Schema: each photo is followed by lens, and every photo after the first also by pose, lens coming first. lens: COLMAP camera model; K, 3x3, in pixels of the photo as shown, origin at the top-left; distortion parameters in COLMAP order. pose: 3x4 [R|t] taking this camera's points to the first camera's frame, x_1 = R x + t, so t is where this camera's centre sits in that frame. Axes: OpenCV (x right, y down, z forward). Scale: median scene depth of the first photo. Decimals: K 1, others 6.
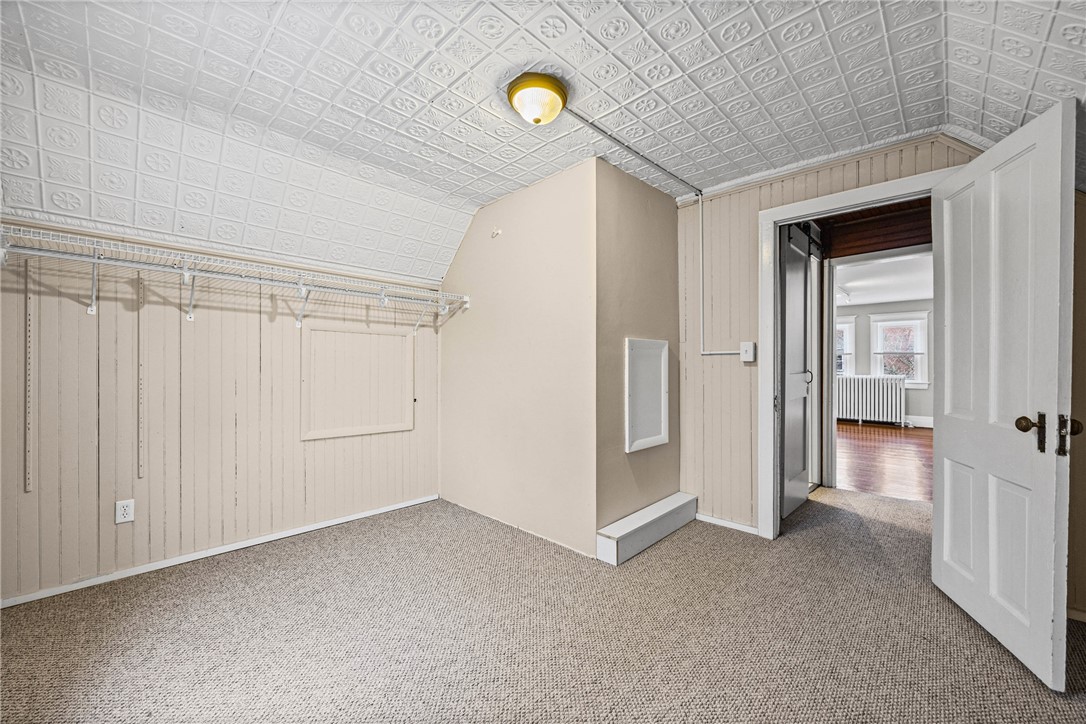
lens RADIAL K [[427.5, 0, 546.3], [0, 427.5, 367.8], [0, 0, 1]] dist [0.001240, 0.000057]
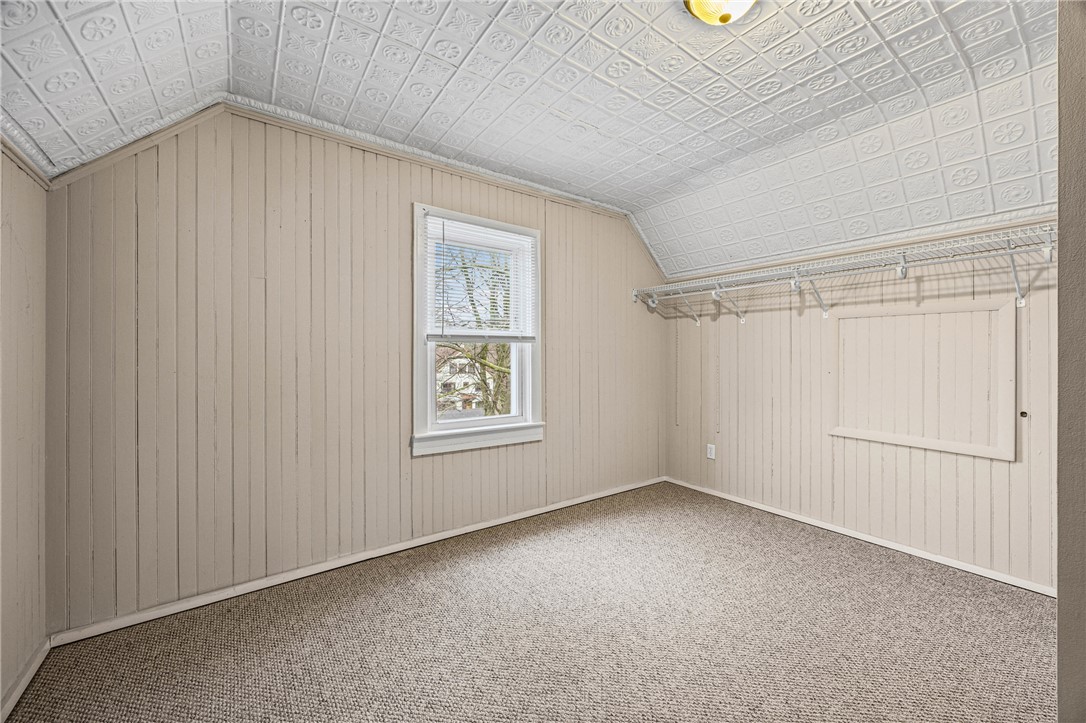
lens RADIAL K [[418.0, 0, 543.0], [0, 418.0, 361.5], [0, 0, 1]] dist [-0.000546, -0.000034]
pose [[-0.186896, 0.008916, -0.982339, 0.509980], [-0.004796, 0.999939, 0.009989, -0.001307], [0.982368, 0.006578, -0.186842, 0.577217]]
